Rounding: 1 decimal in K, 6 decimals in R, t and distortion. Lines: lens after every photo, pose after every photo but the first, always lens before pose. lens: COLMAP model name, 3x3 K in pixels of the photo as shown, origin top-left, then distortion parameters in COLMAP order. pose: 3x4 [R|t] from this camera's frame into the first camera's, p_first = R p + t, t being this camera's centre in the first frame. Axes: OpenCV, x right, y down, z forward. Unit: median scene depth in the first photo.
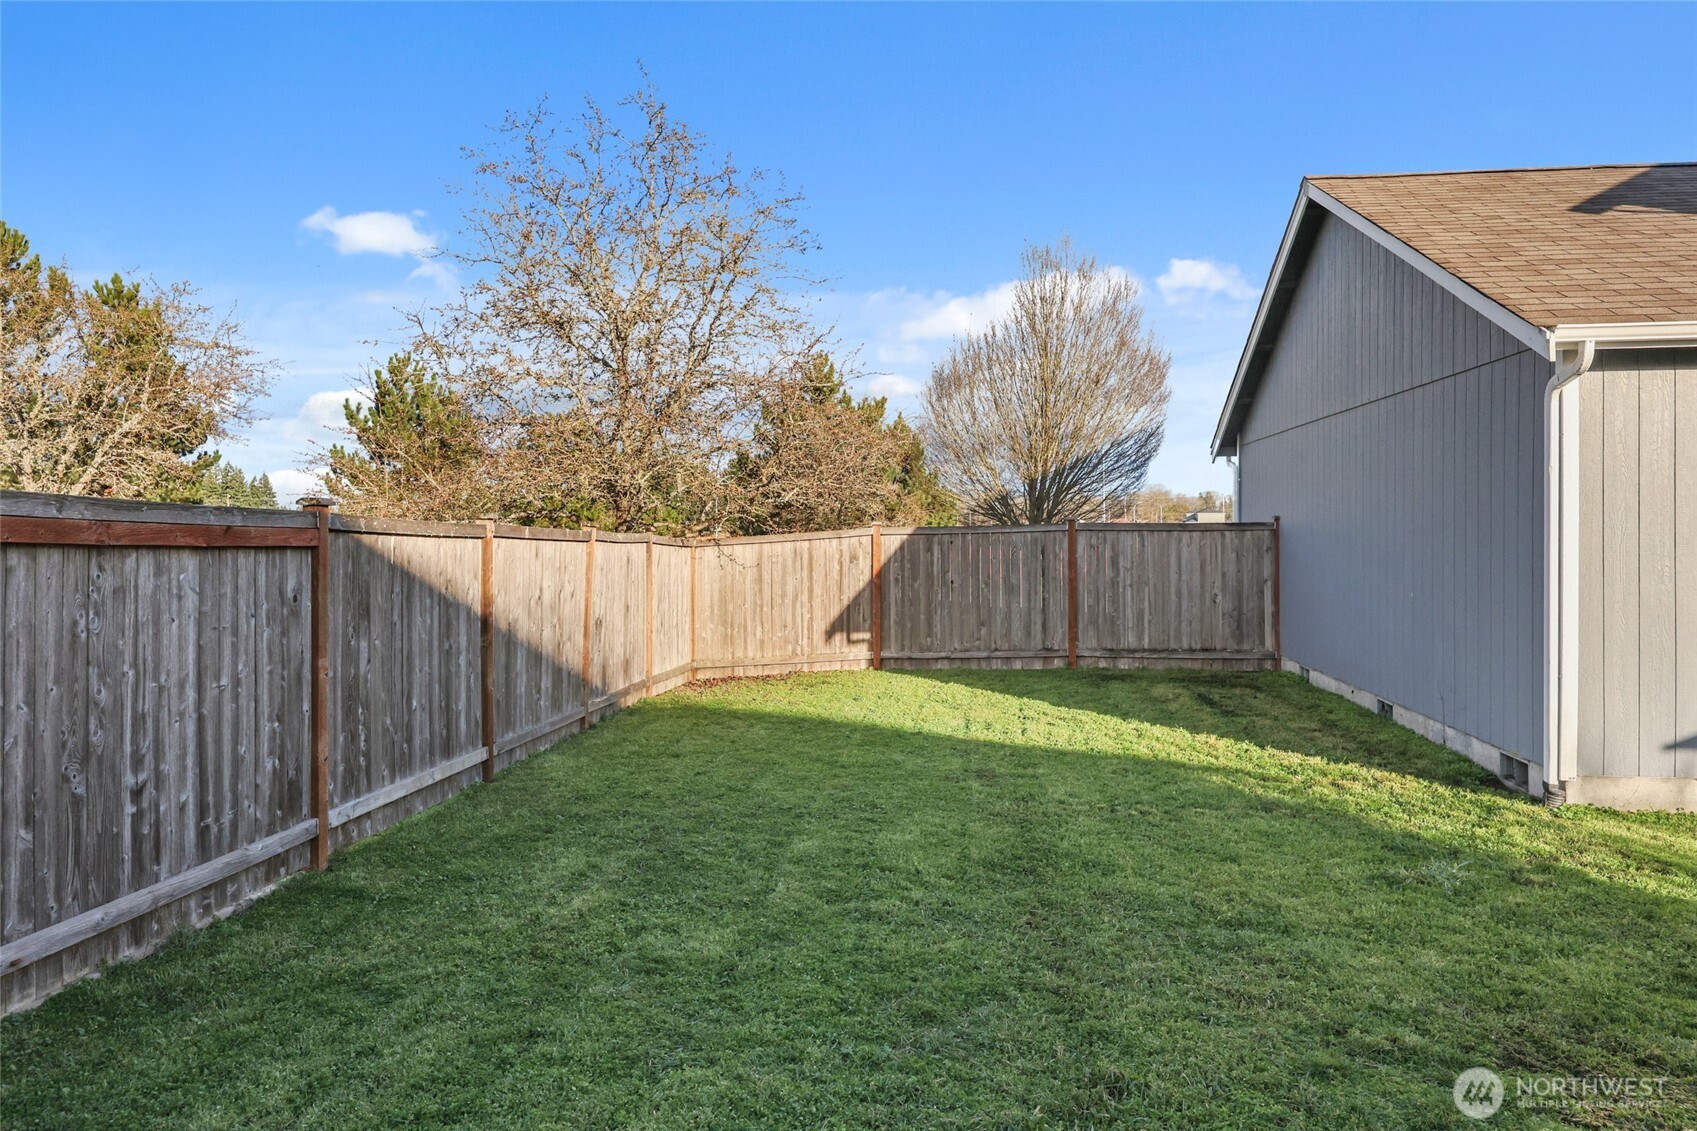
lens RADIAL K [[1118.5, 0, 849.2], [0, 1118.5, 533.5], [0, 0, 1]] dist [0.000932, -0.001311]
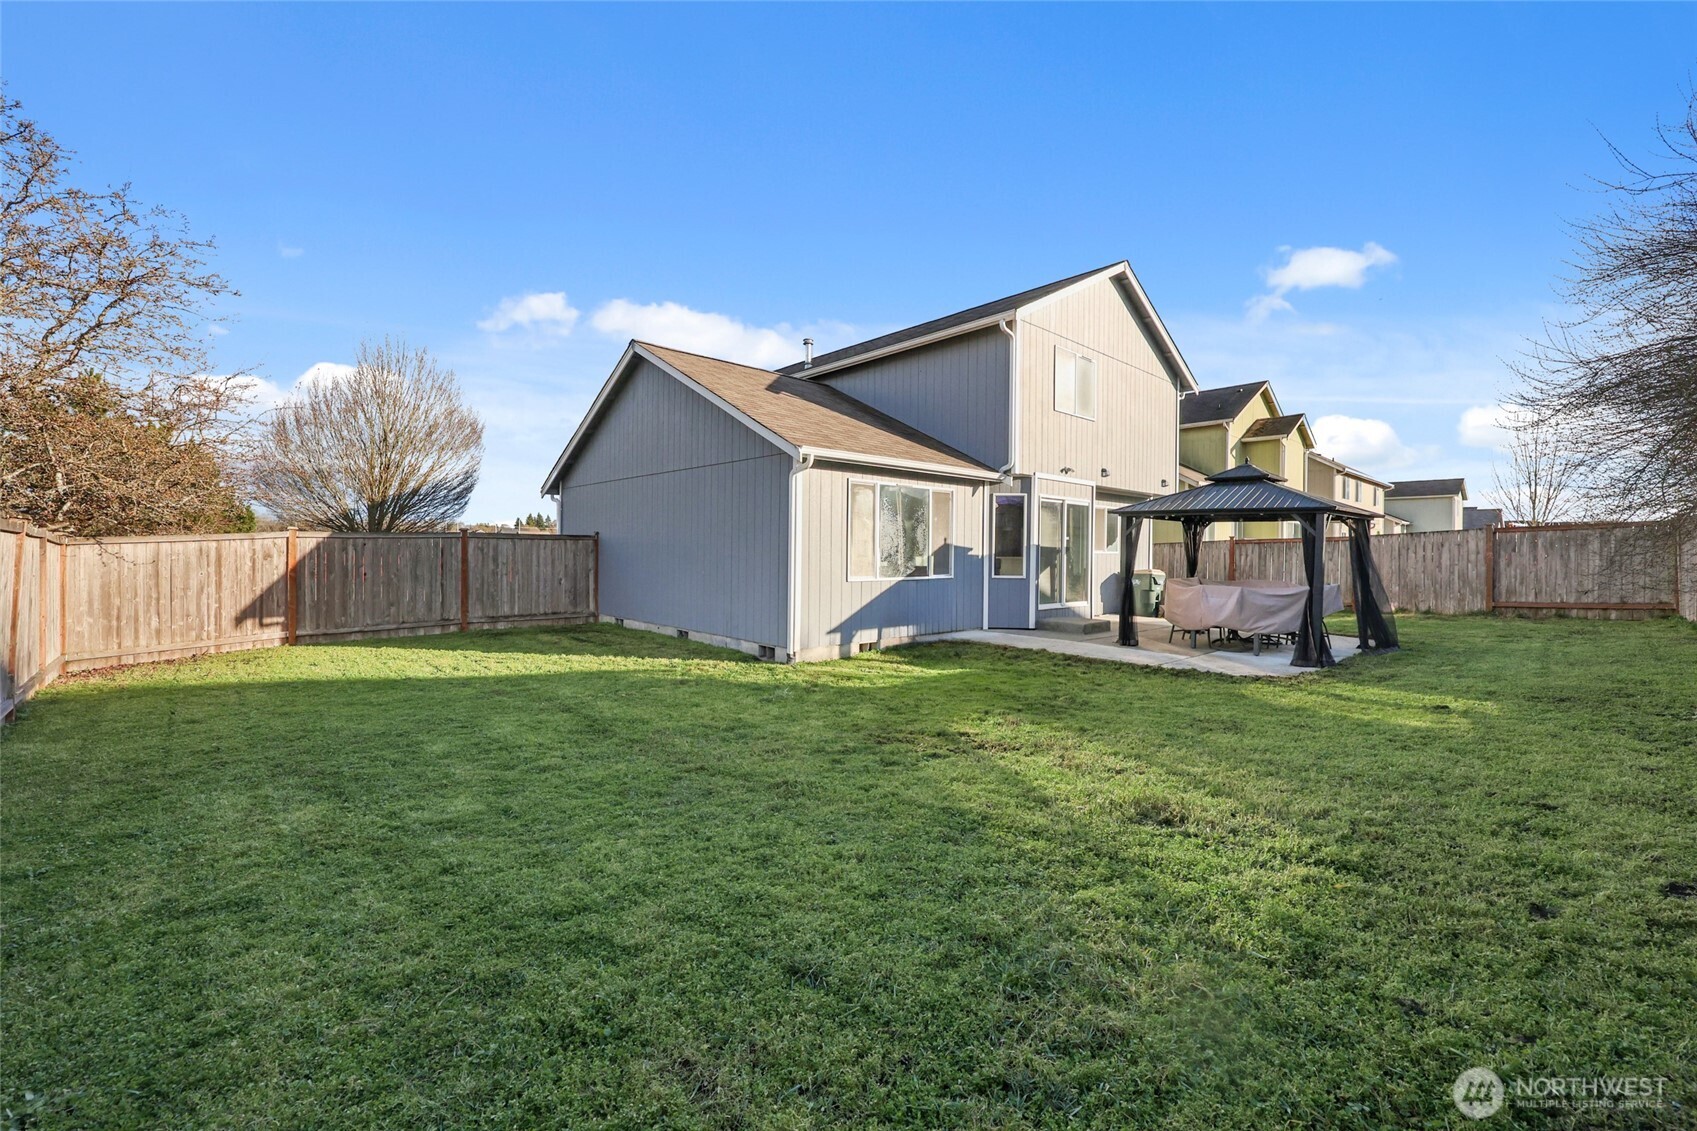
lens RADIAL K [[721.2, 0, 850.0], [0, 721.2, 561.5], [0, 0, 1]] dist [-0.004367, -0.000312]
pose [[0.625195, -0.000208, 0.780469, -0.219104], [-0.009962, 0.999916, 0.008247, 0.015819], [-0.780405, -0.012931, 0.625140, 0.014442]]
